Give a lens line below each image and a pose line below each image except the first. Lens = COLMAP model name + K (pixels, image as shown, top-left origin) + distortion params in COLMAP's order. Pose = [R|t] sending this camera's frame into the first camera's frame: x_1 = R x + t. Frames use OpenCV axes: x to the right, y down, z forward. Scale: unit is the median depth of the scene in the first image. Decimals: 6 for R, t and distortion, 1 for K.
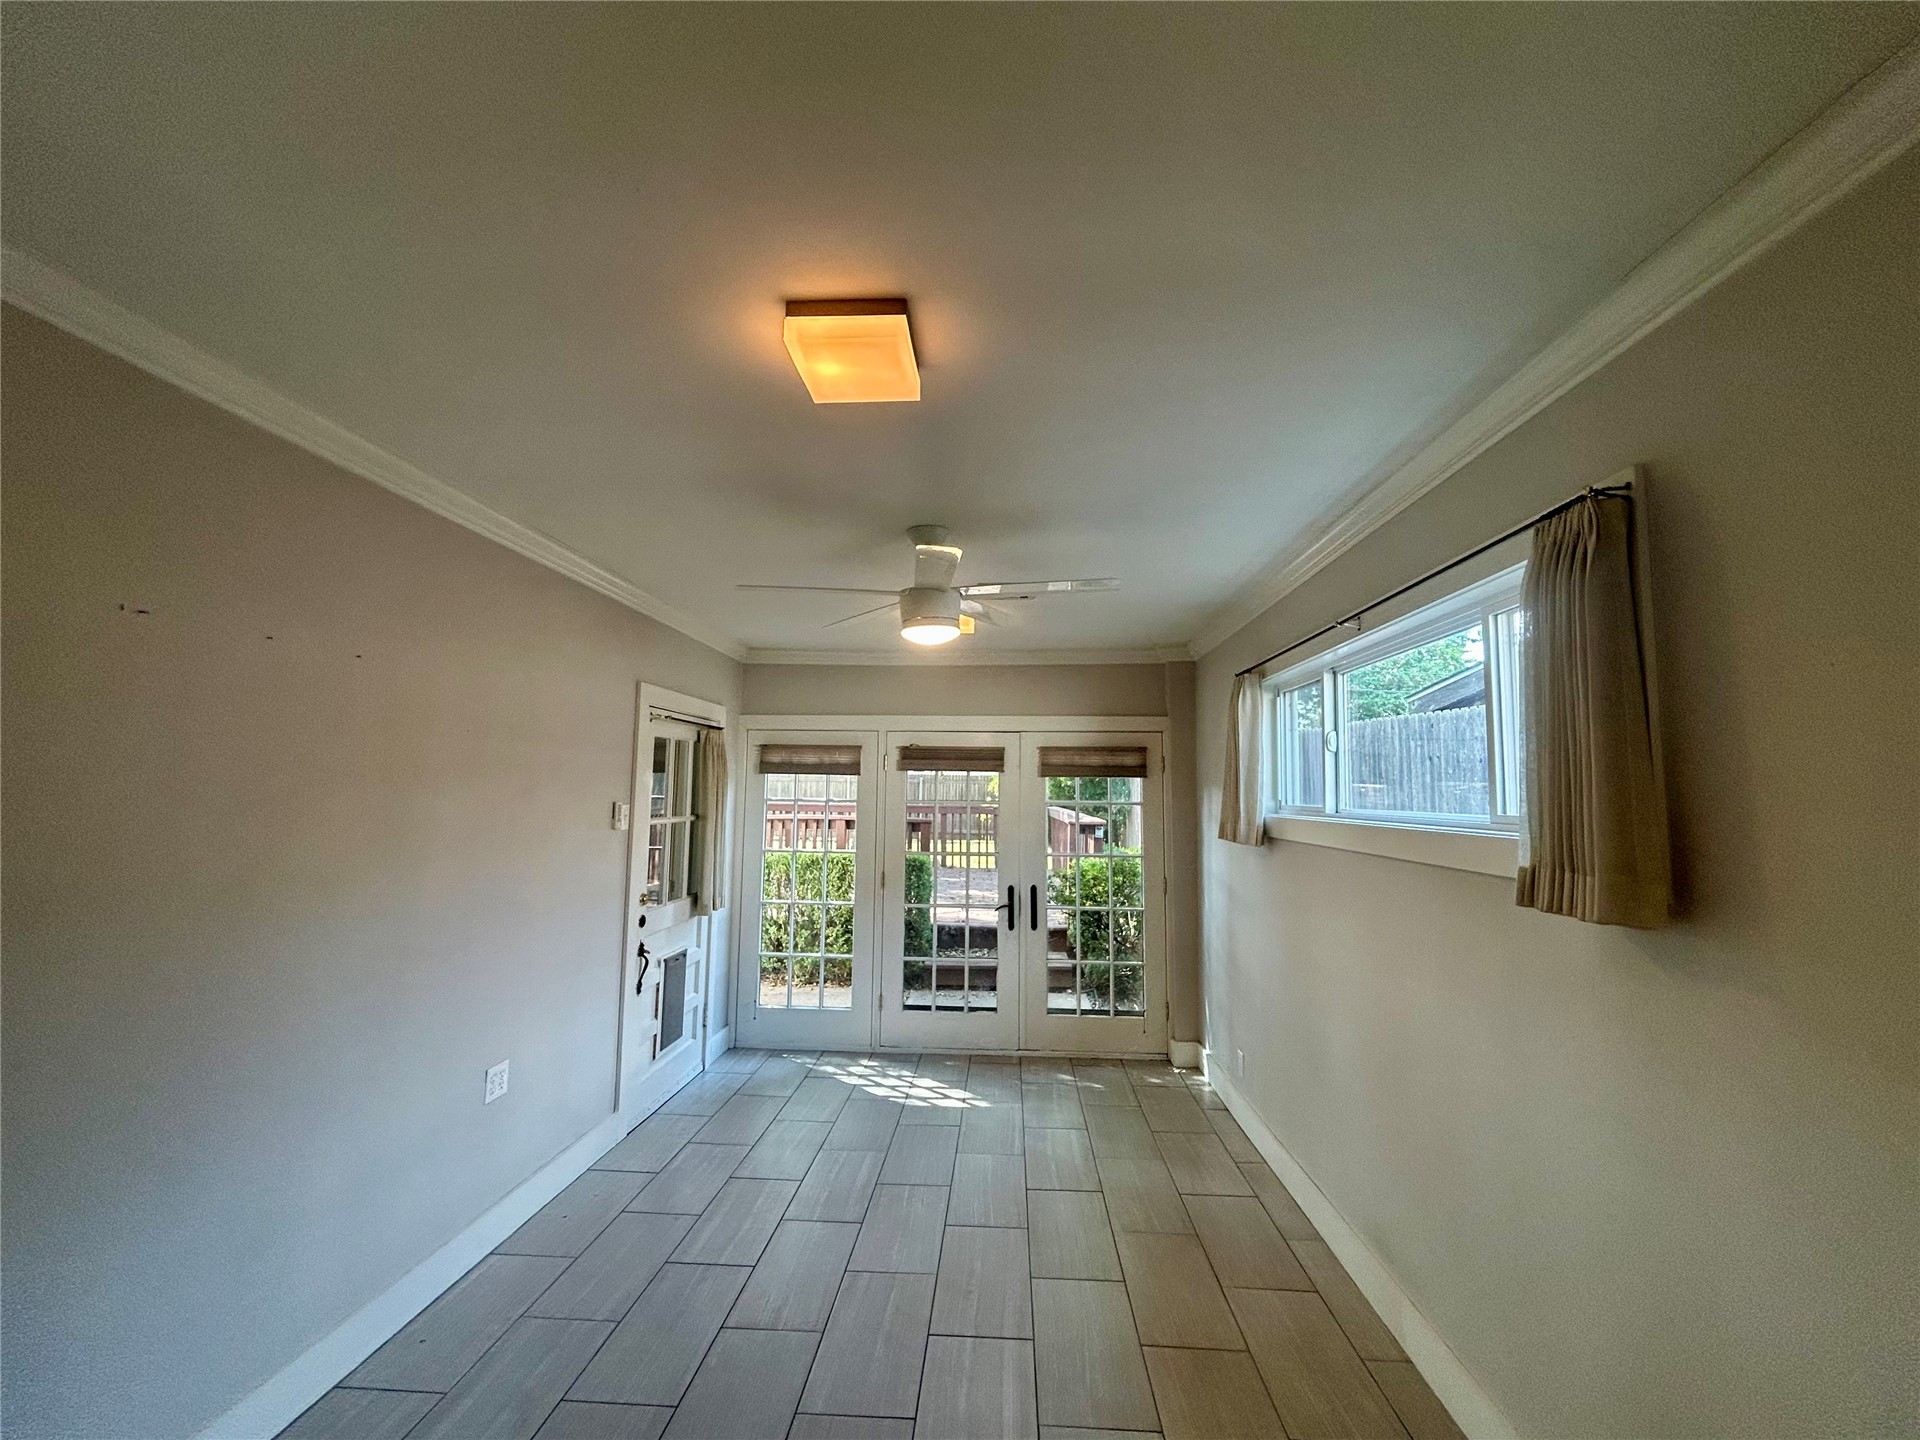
lens RADIAL K [[780.1, 0, 966.3], [0, 780.1, 721.8], [0, 0, 1]] dist [0.001014, 0.000175]
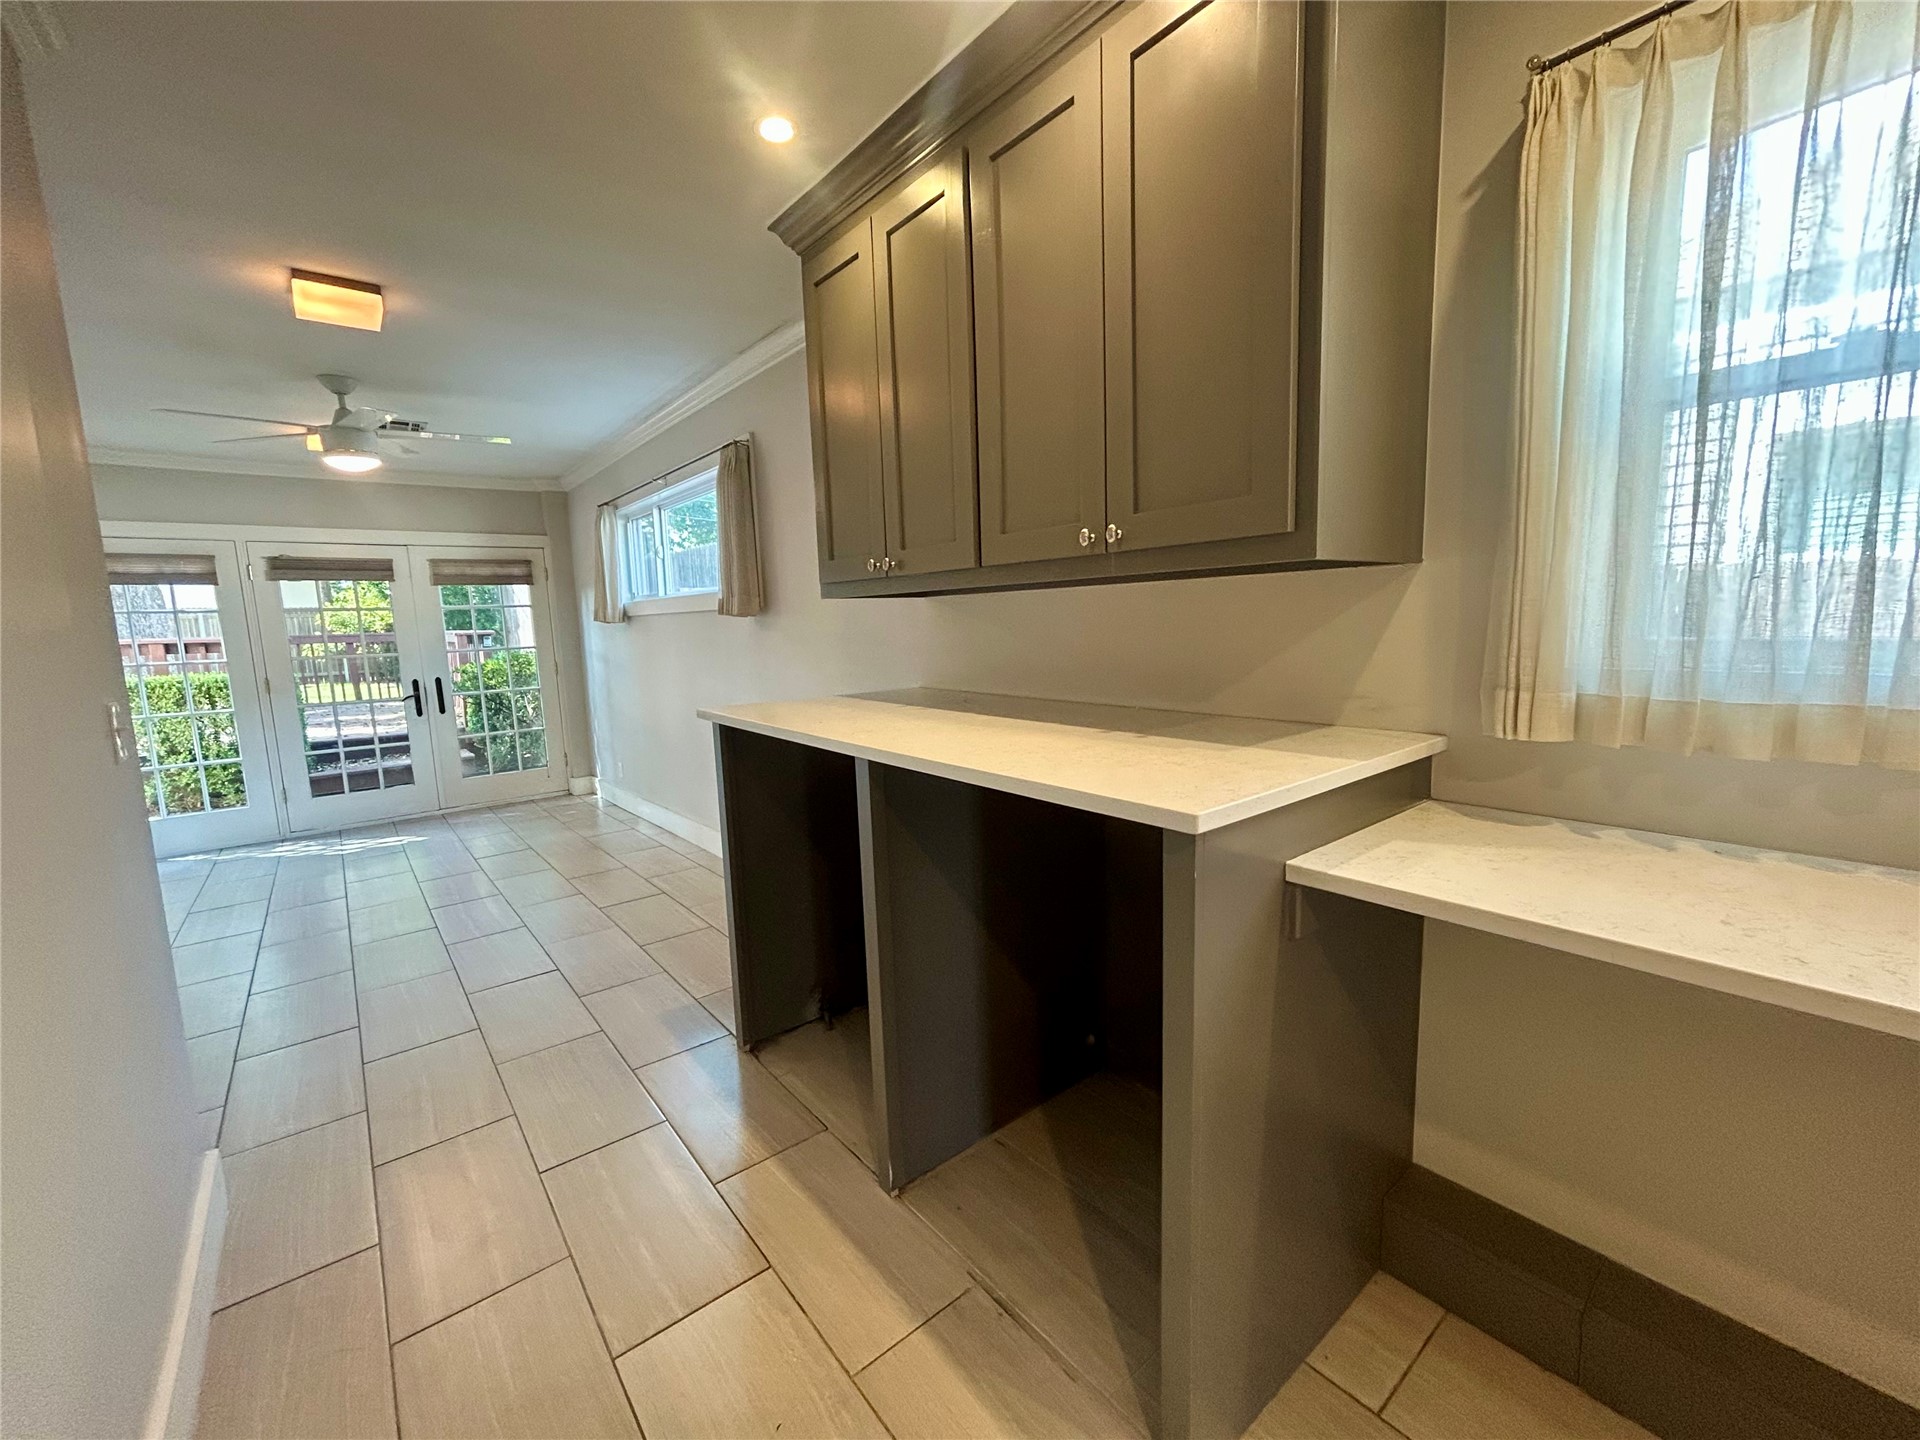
lens RADIAL K [[785.1, 0, 957.8], [0, 785.1, 727.8], [0, 0, 1]] dist [0.000469, 0.000626]
pose [[0.743688, -0.126465, 0.656456, -0.124779], [-0.020924, 0.977060, 0.211933, 0.014161], [-0.668199, -0.171348, 0.723982, -0.430567]]
